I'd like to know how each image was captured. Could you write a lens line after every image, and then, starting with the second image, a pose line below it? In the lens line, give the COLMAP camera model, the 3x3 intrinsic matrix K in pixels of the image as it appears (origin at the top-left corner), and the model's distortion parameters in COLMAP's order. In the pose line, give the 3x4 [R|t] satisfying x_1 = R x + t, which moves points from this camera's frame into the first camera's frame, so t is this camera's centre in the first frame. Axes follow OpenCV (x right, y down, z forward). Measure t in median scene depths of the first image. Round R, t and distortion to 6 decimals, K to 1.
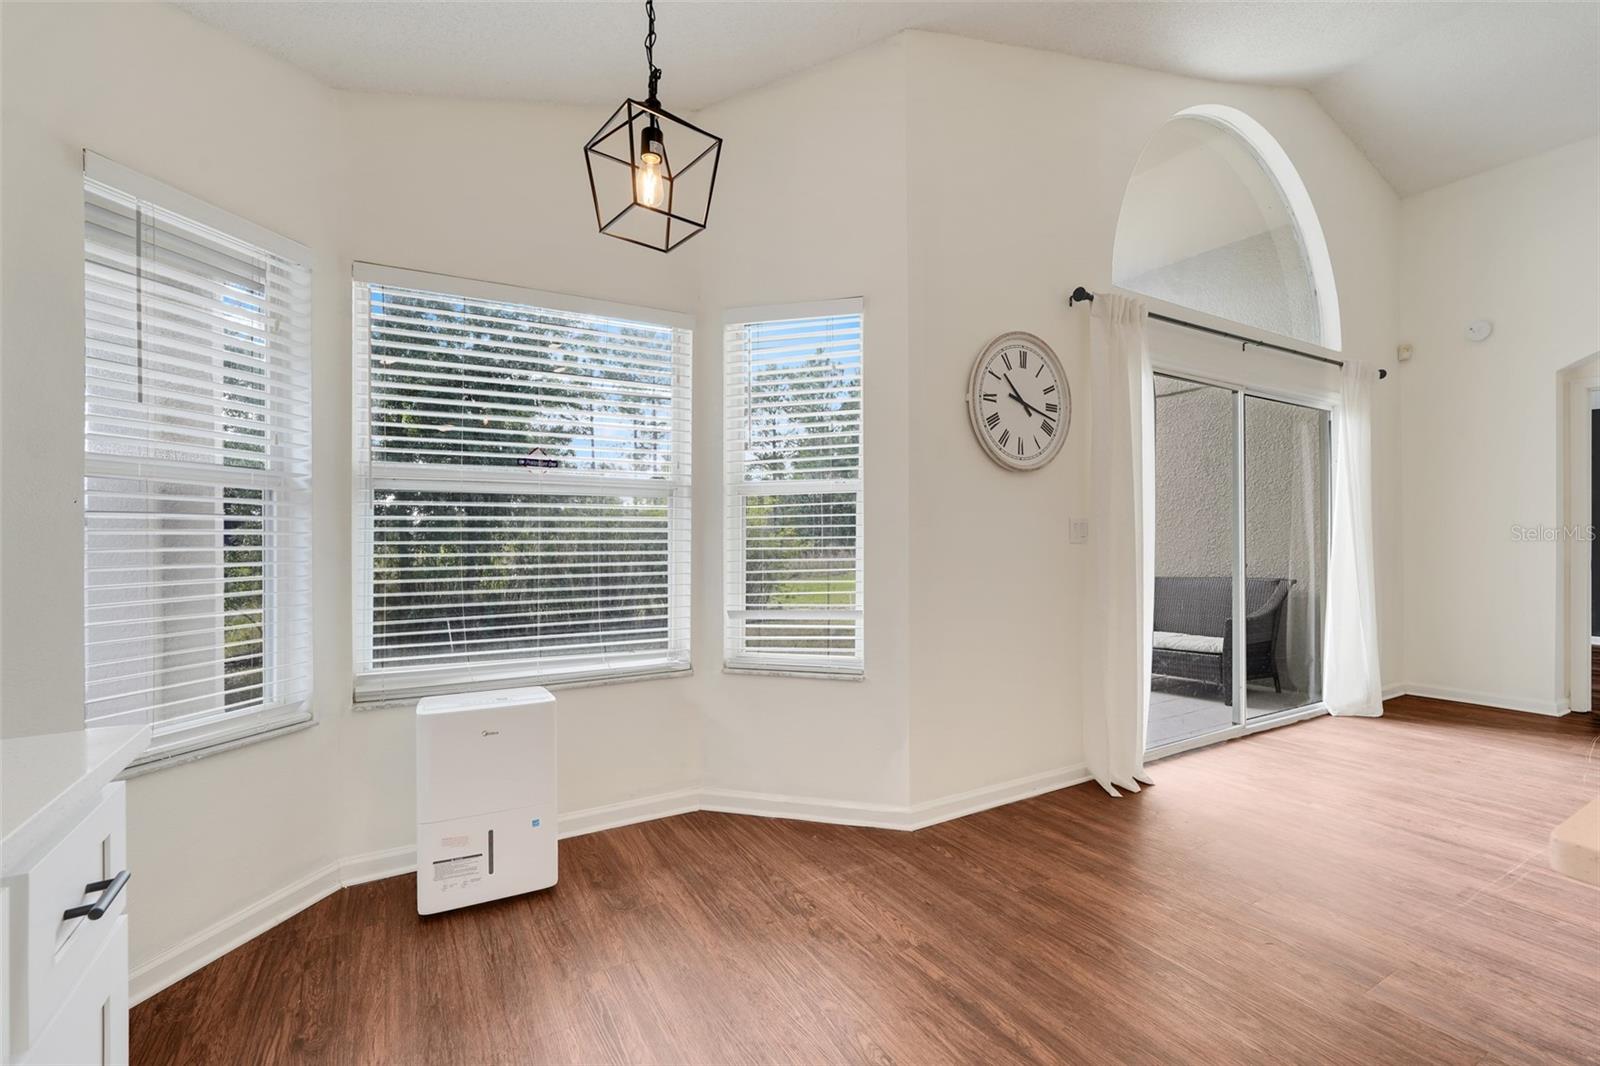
lens RADIAL K [[698.4, 0, 799.0], [0, 698.4, 538.1], [0, 0, 1]] dist [-0.010653, 0.005475]
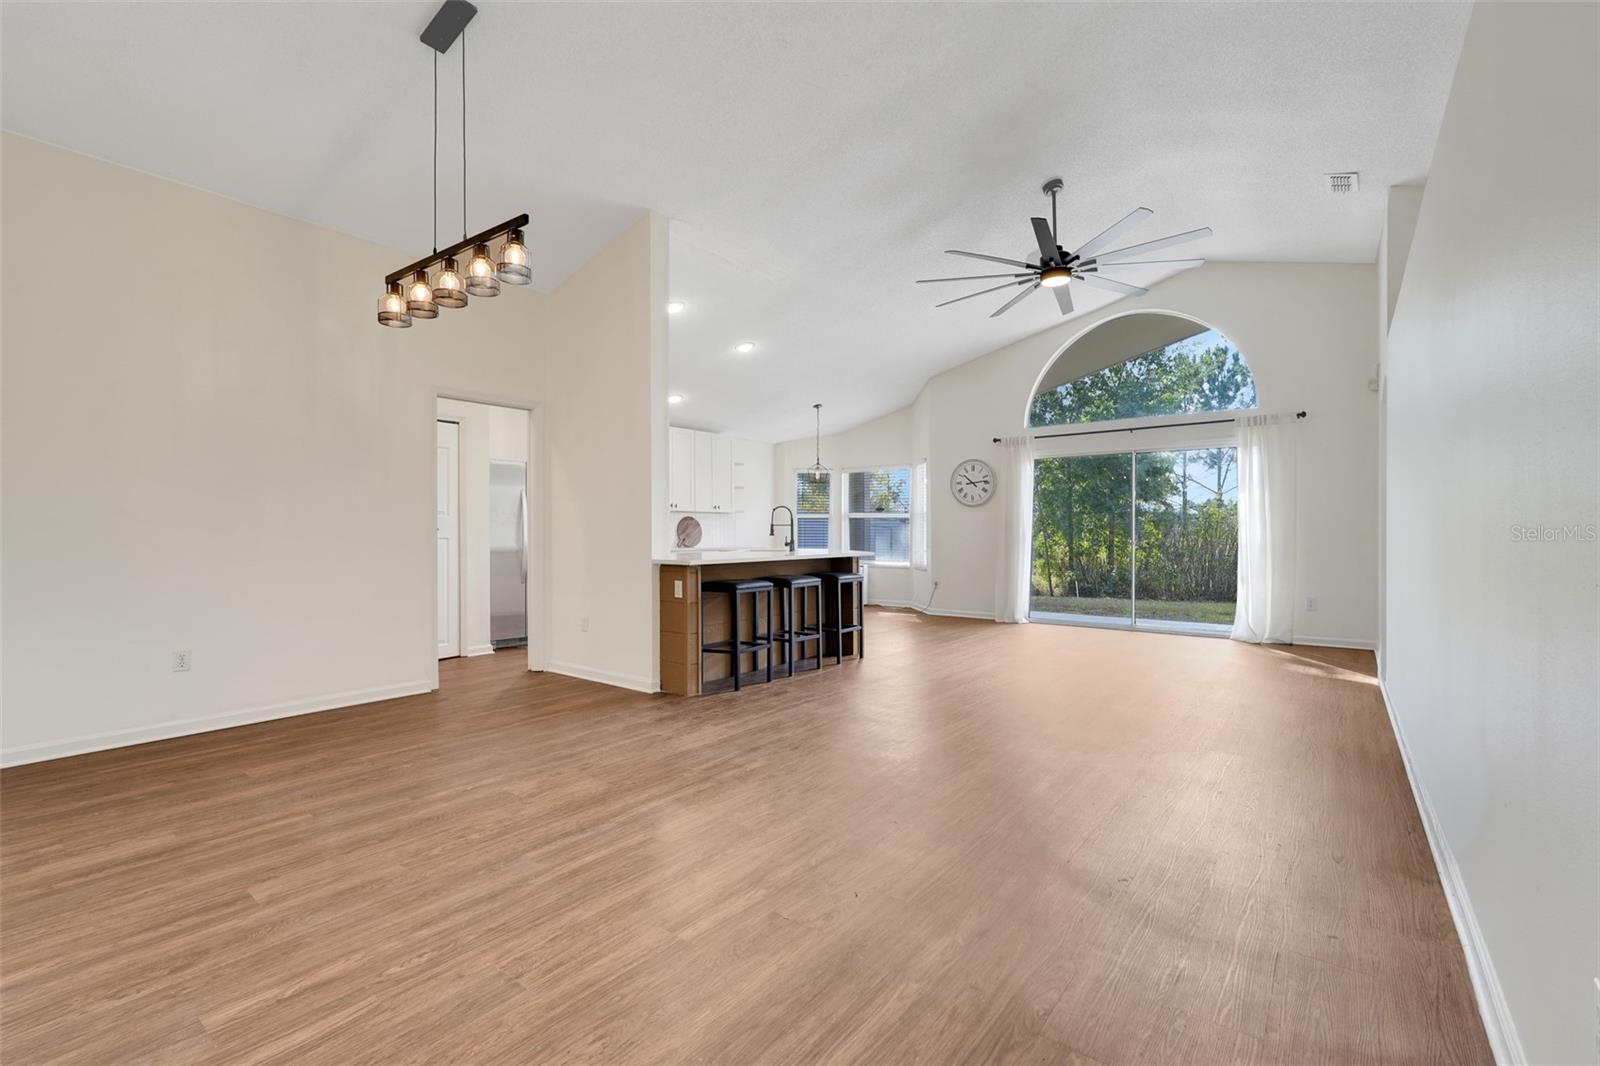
lens RADIAL K [[698.4, 0, 802.4], [0, 698.4, 532.8], [0, 0, 1]] dist [-0.010653, 0.005475]
pose [[0.375632, 0.003423, -0.926763, 2.912230], [-0.002484, 0.999993, 0.002686, 0.010718], [0.926766, 0.001293, 0.375638, -0.808781]]
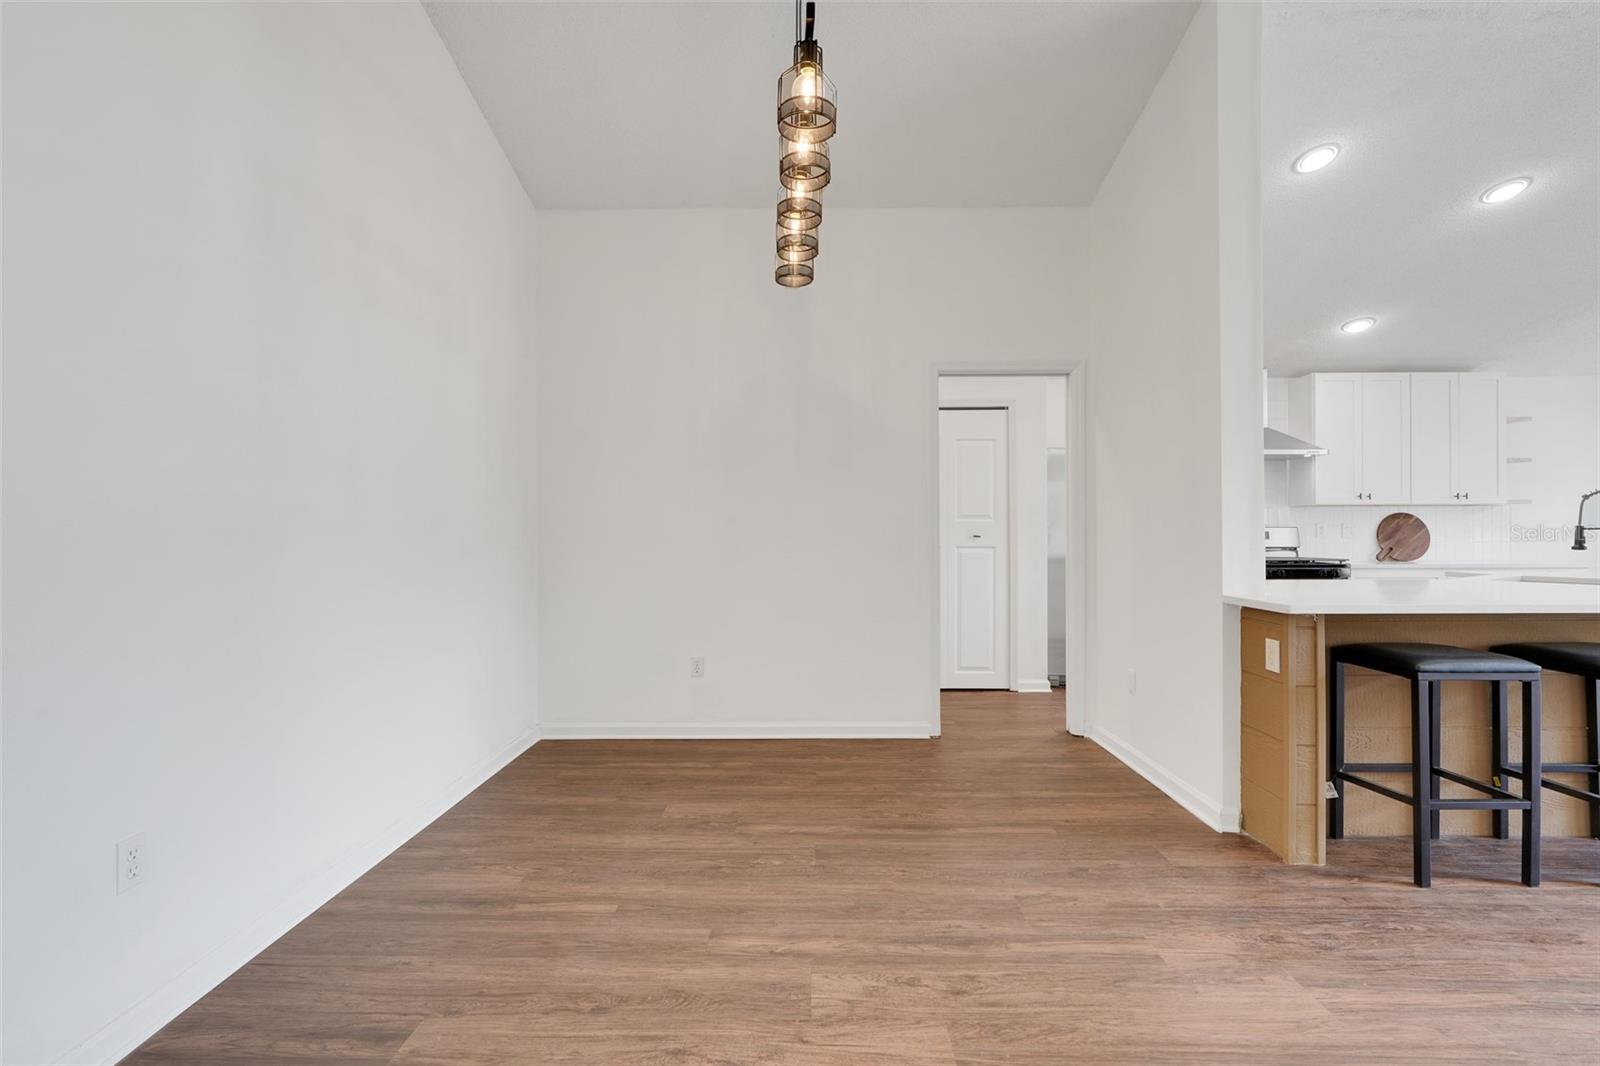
lens RADIAL K [[698.4, 0, 801.4], [0, 698.4, 534.6], [0, 0, 1]] dist [-0.010653, 0.005475]
pose [[-0.519962, 0.008464, -0.854148, 2.342419], [0.002771, 0.999962, 0.008222, -0.012123], [0.854185, 0.001908, -0.519966, -0.517901]]
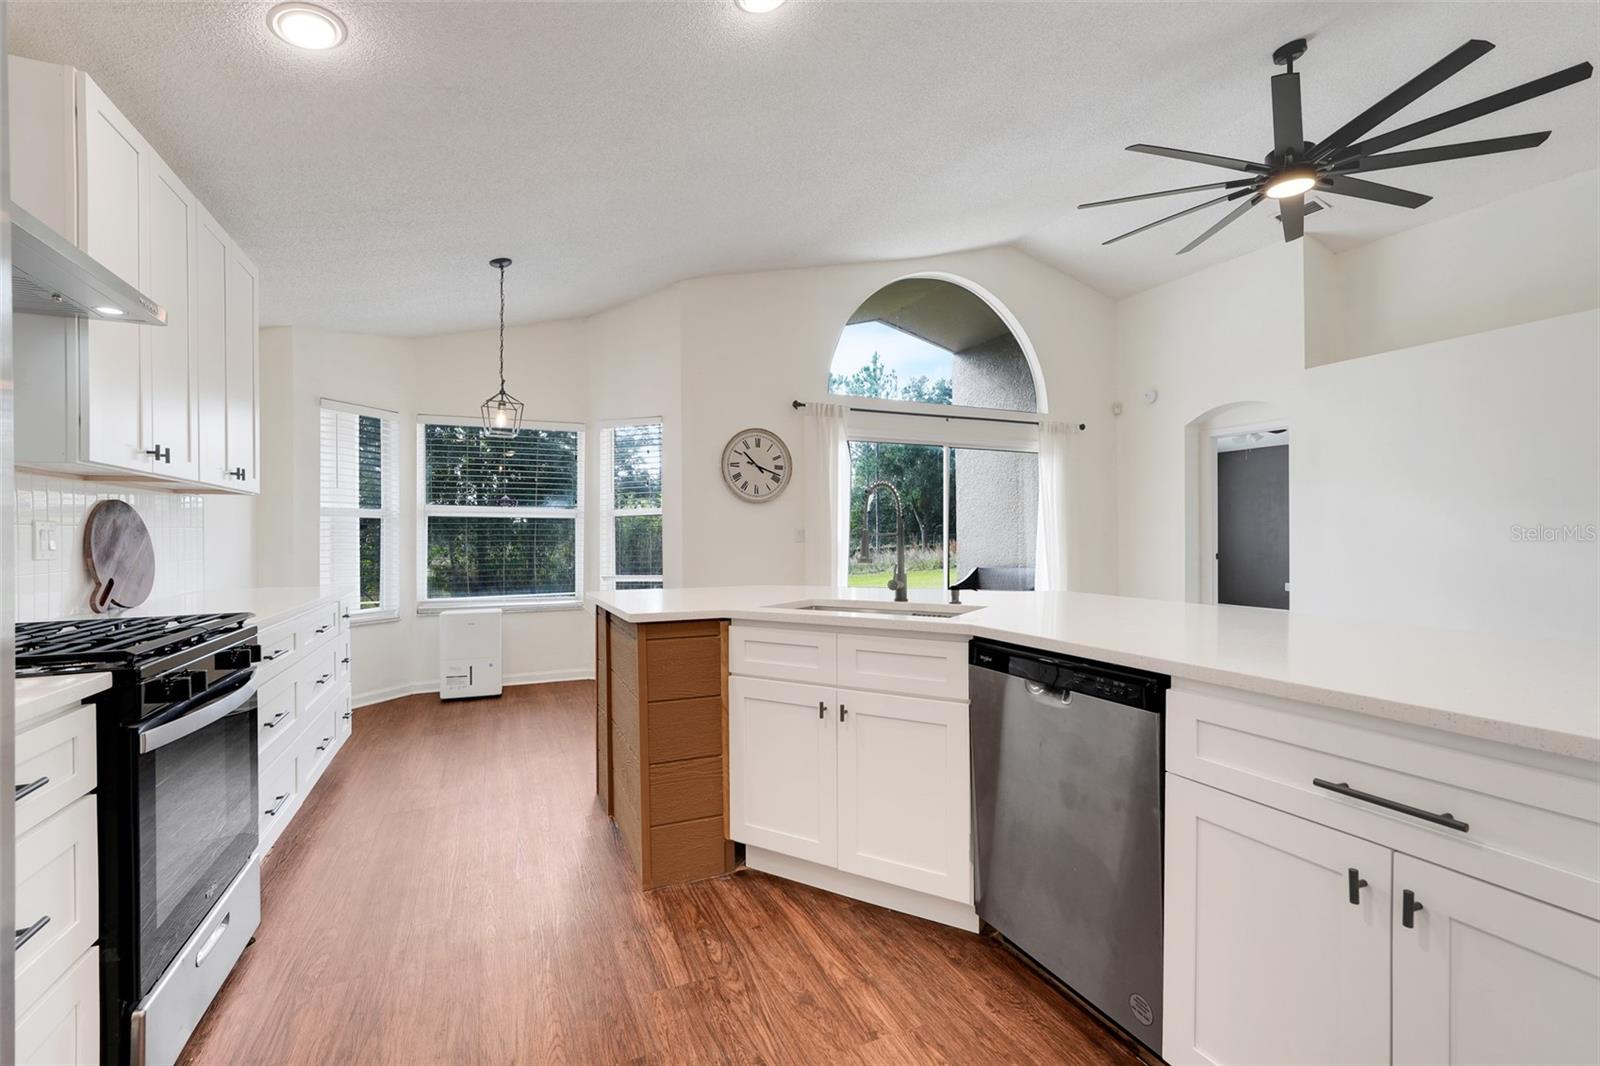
lens RADIAL K [[698.4, 0, 798.1], [0, 698.4, 534.0], [0, 0, 1]] dist [-0.010653, 0.005475]
pose [[0.993328, -0.000724, -0.115321, 0.672546], [0.000277, 0.999992, -0.003889, -0.006440], [0.115323, 0.003832, 0.993321, -0.871862]]
